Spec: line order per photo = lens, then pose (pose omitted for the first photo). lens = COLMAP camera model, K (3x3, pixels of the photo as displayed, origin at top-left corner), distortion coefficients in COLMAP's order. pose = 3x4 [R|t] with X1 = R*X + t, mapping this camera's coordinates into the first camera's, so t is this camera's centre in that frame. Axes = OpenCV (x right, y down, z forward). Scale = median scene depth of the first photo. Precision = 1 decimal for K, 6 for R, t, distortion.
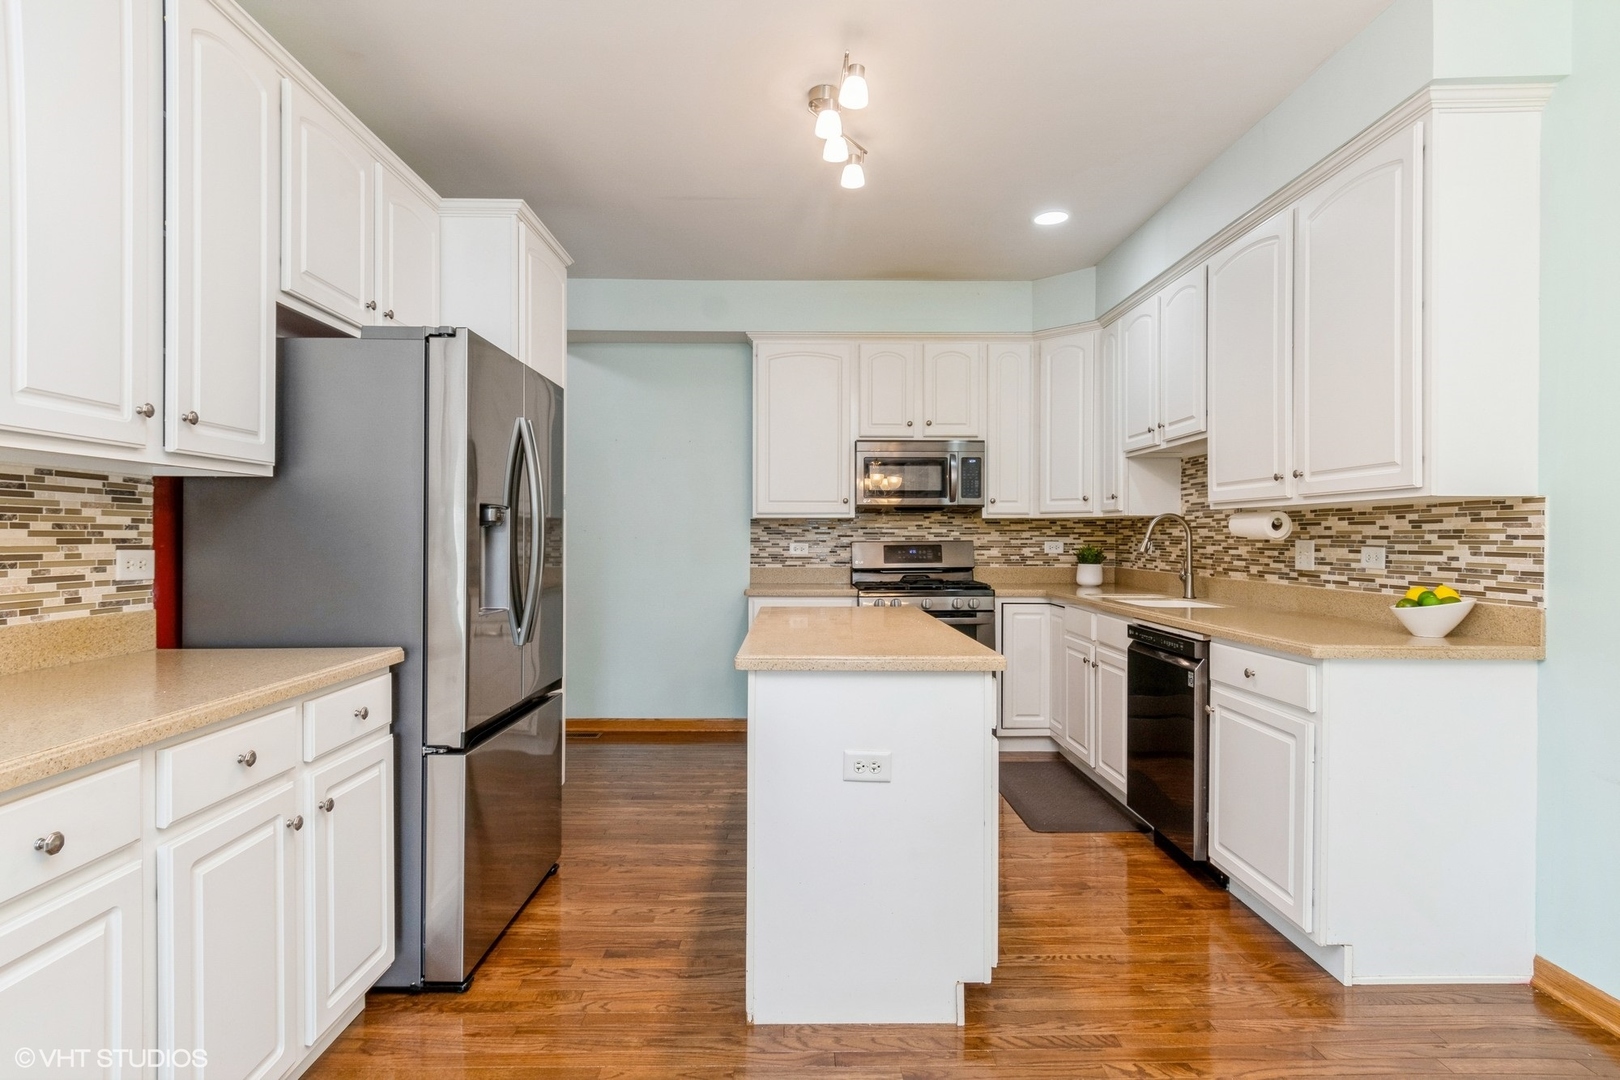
lens RADIAL K [[862.5, 0, 802.3], [0, 862.5, 539.8], [0, 0, 1]] dist [0.001768, -0.000779]
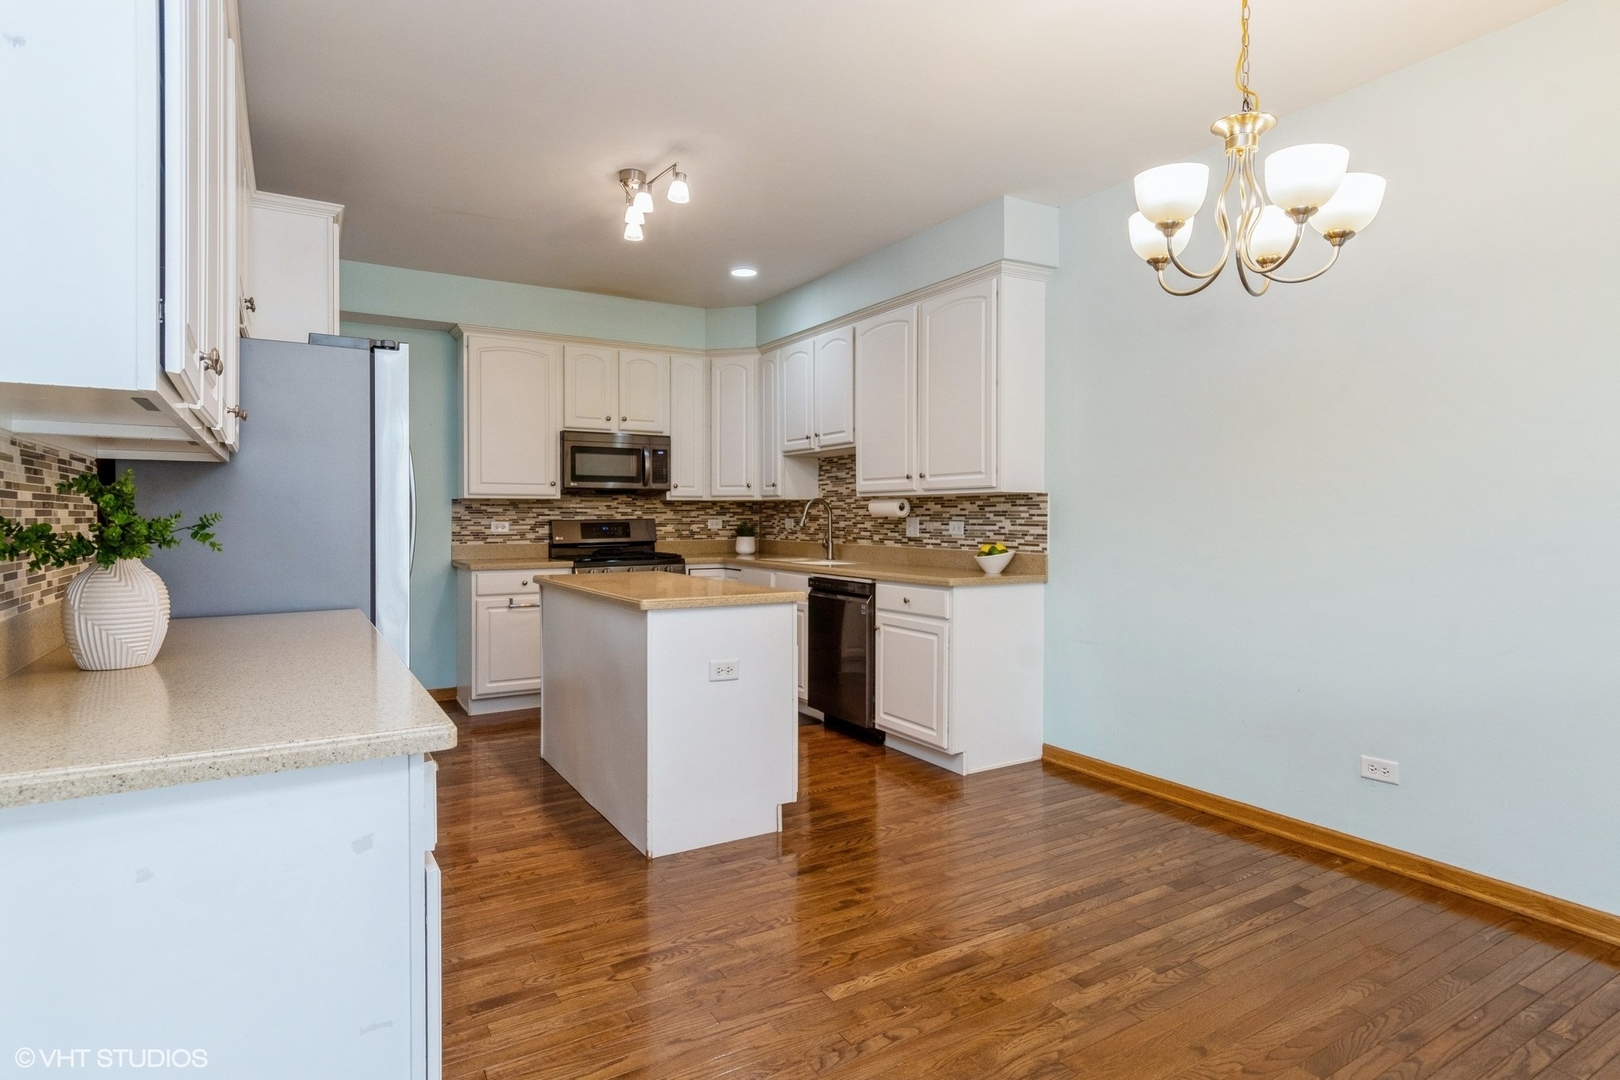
lens RADIAL K [[862.5, 0, 822.0], [0, 862.5, 531.5], [0, 0, 1]] dist [0.001768, -0.000779]
pose [[0.856885, -0.011135, 0.515387, -0.371481], [0.003420, 0.999867, 0.015915, 0.000718], [-0.515496, -0.011875, 0.856810, -0.243480]]
